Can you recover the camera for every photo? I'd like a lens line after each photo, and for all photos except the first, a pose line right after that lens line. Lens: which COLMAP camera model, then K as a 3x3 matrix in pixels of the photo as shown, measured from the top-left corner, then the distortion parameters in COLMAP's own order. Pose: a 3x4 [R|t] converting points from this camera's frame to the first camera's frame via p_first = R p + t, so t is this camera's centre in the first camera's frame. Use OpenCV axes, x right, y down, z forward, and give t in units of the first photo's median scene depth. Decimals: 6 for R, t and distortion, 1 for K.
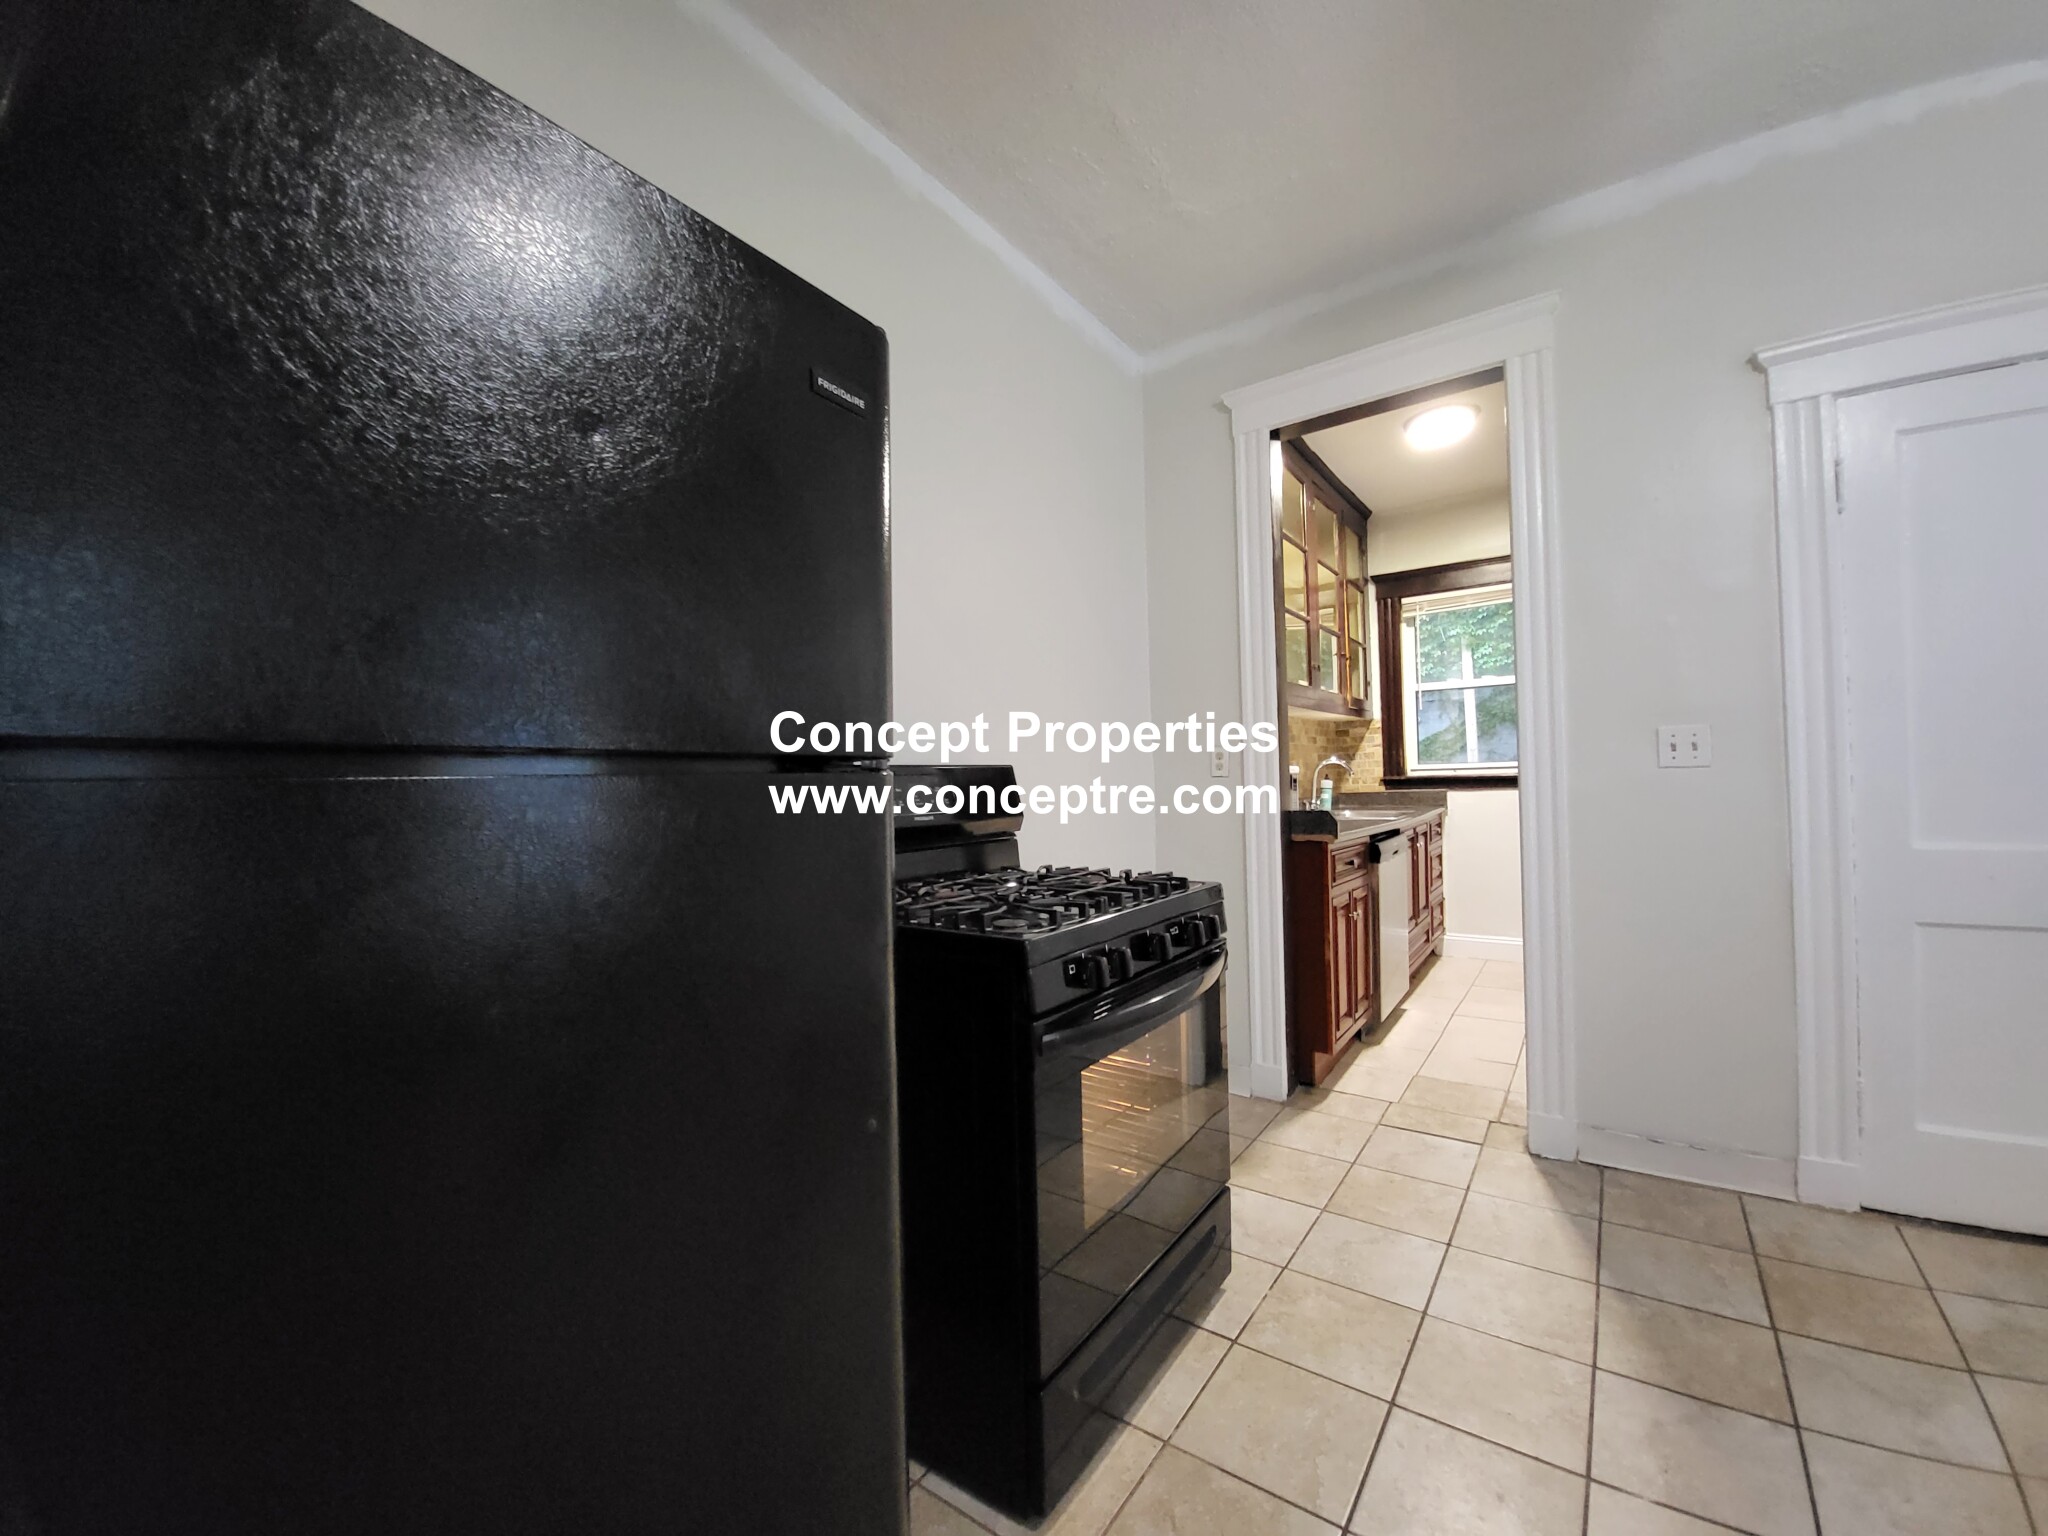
lens RADIAL K [[810.1, 0, 1035.1], [0, 810.1, 770.2], [0, 0, 1]] dist [-0.012046, -0.005994]
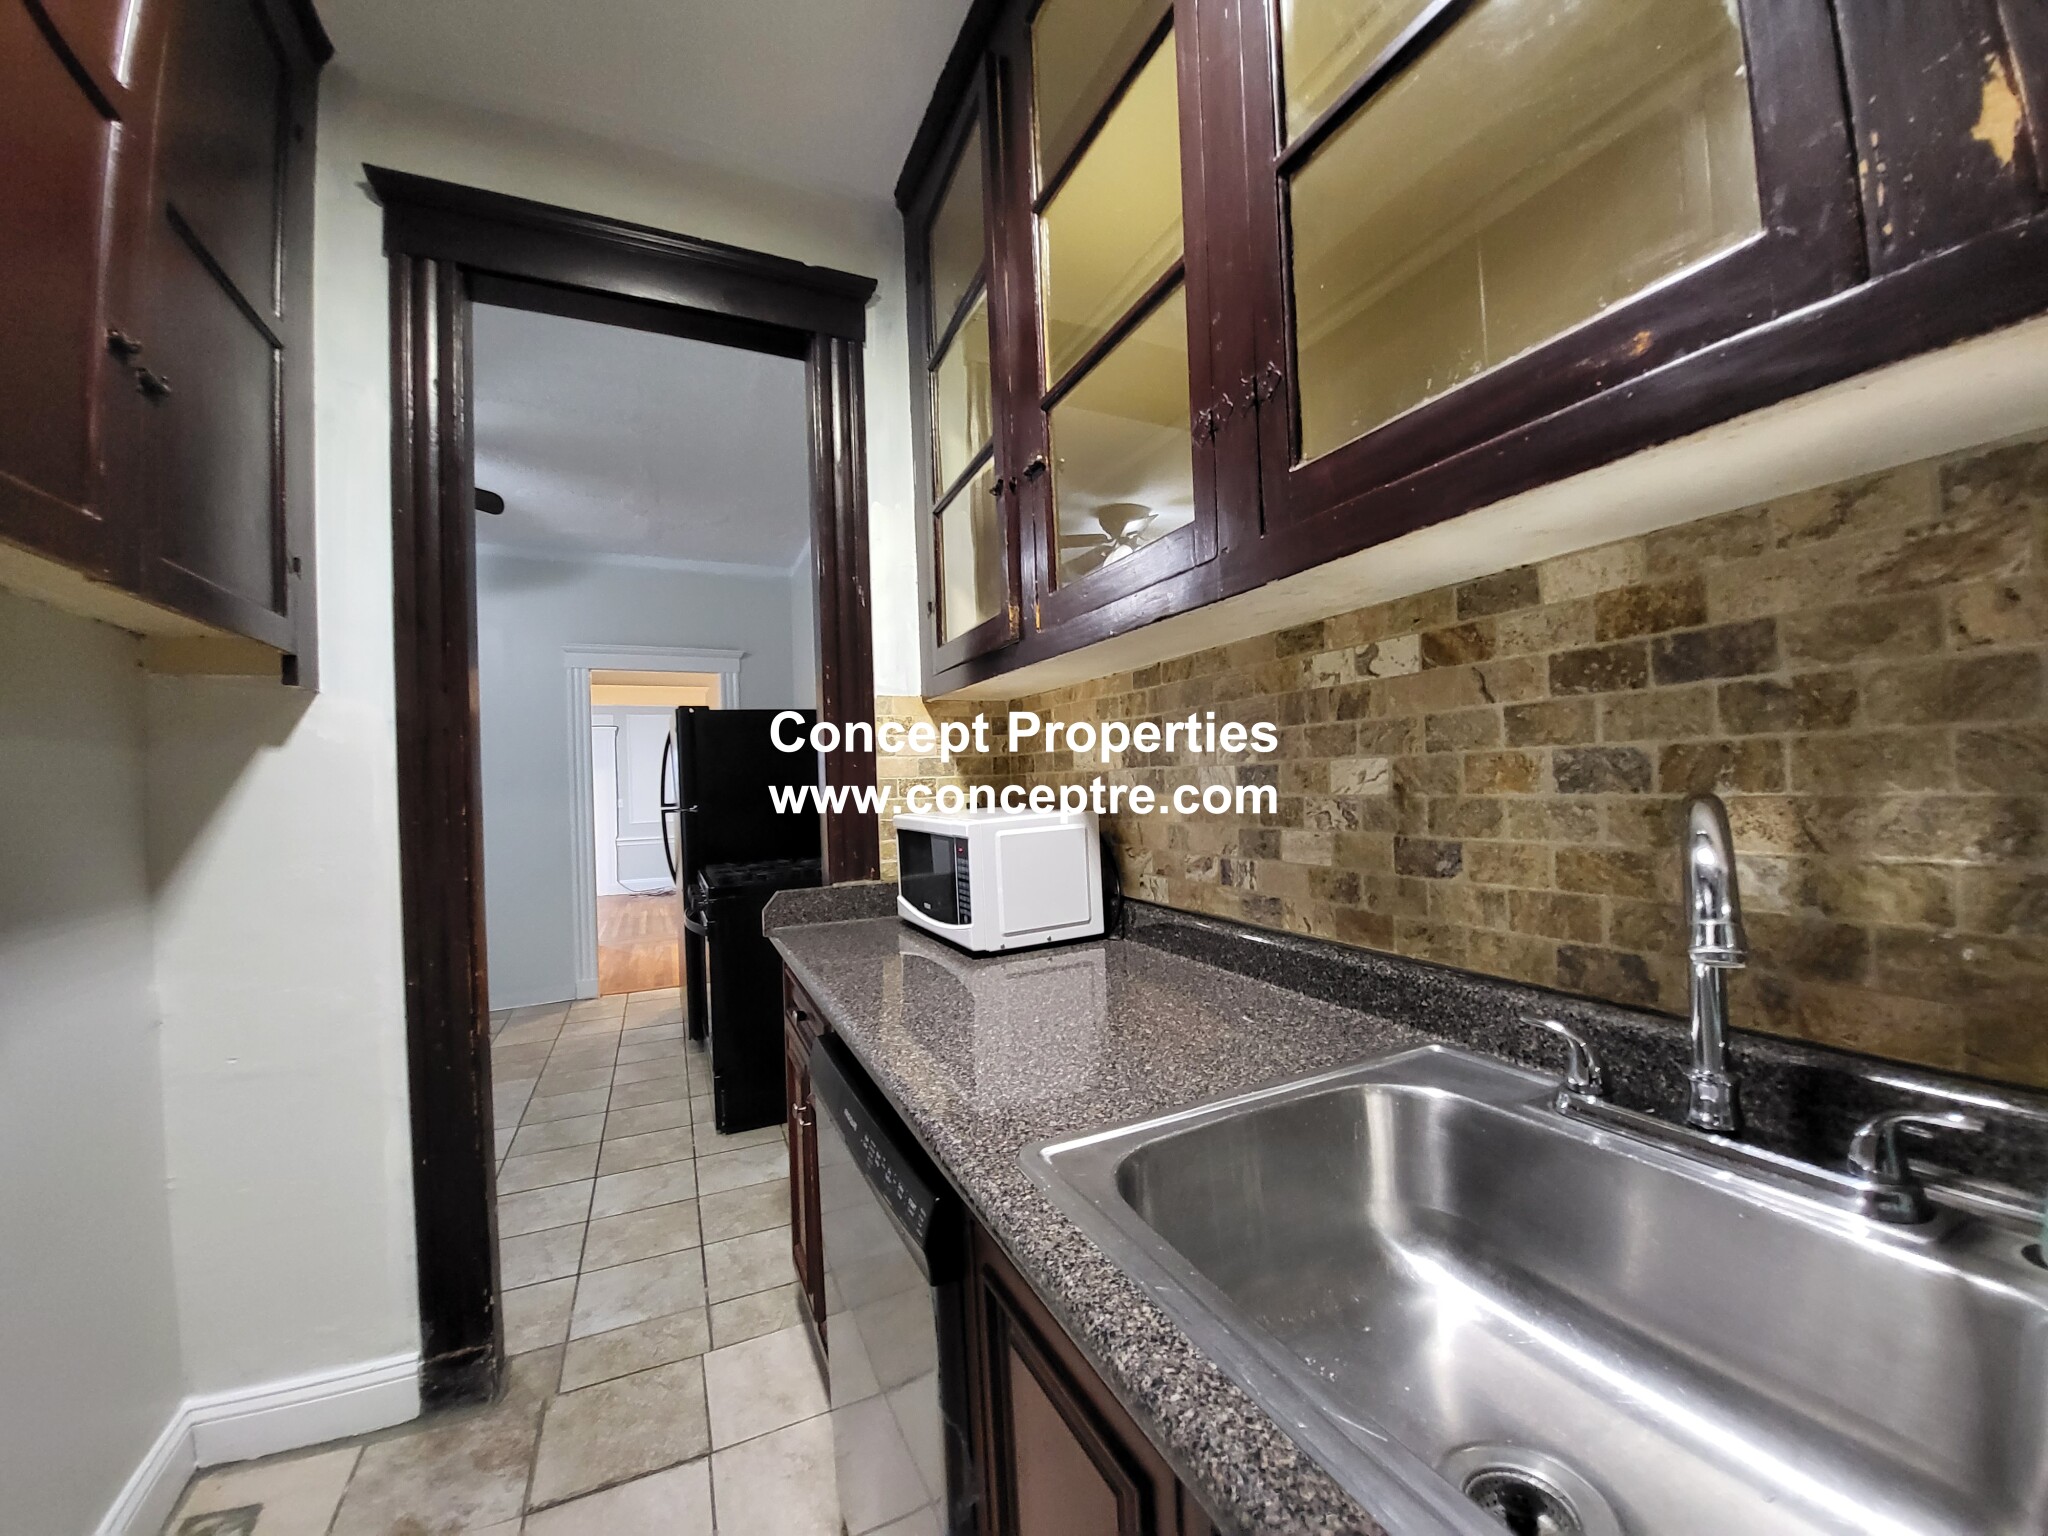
lens RADIAL K [[810.1, 0, 1040.7], [0, 810.1, 765.1], [0, 0, 1]] dist [-0.012046, -0.005994]
pose [[-0.487571, 0.027851, -0.872639, 0.495837], [0.060449, 0.998169, -0.001918, -0.023943], [0.870988, -0.053685, -0.488362, 0.902883]]
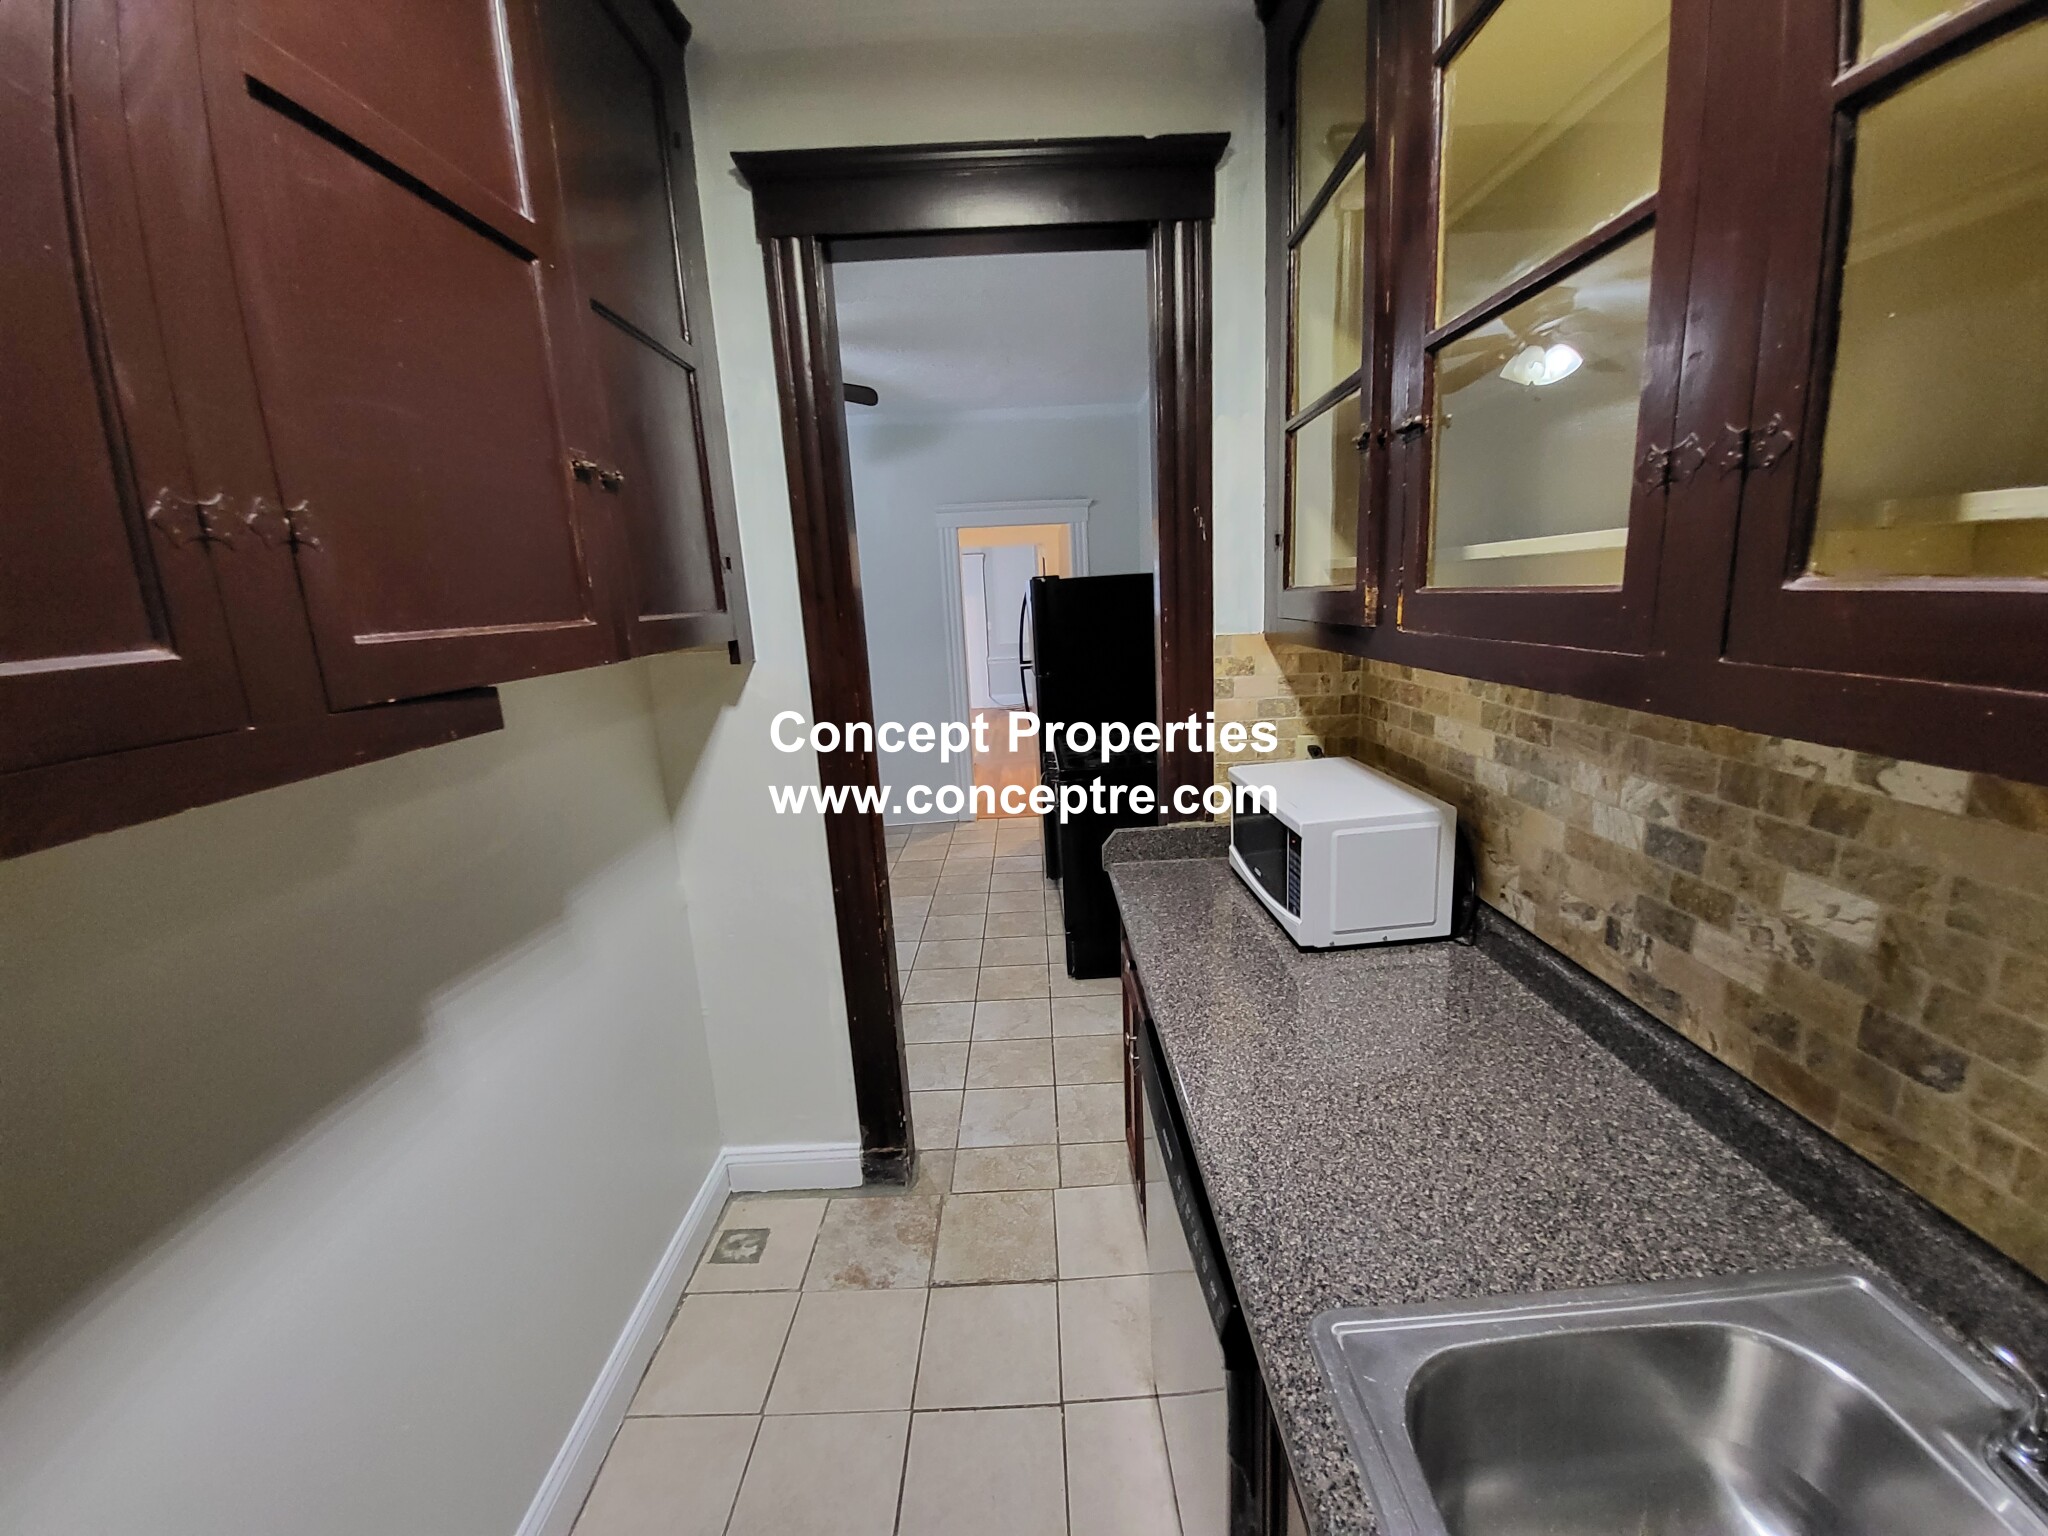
lens RADIAL K [[810.1, 0, 1035.7], [0, 810.1, 769.3], [0, 0, 1]] dist [-0.012046, -0.005994]
pose [[-0.802997, 0.188876, -0.565262, 0.480454], [0.075730, 0.973102, 0.217570, -0.096839], [0.591152, 0.131901, -0.795702, 0.900893]]
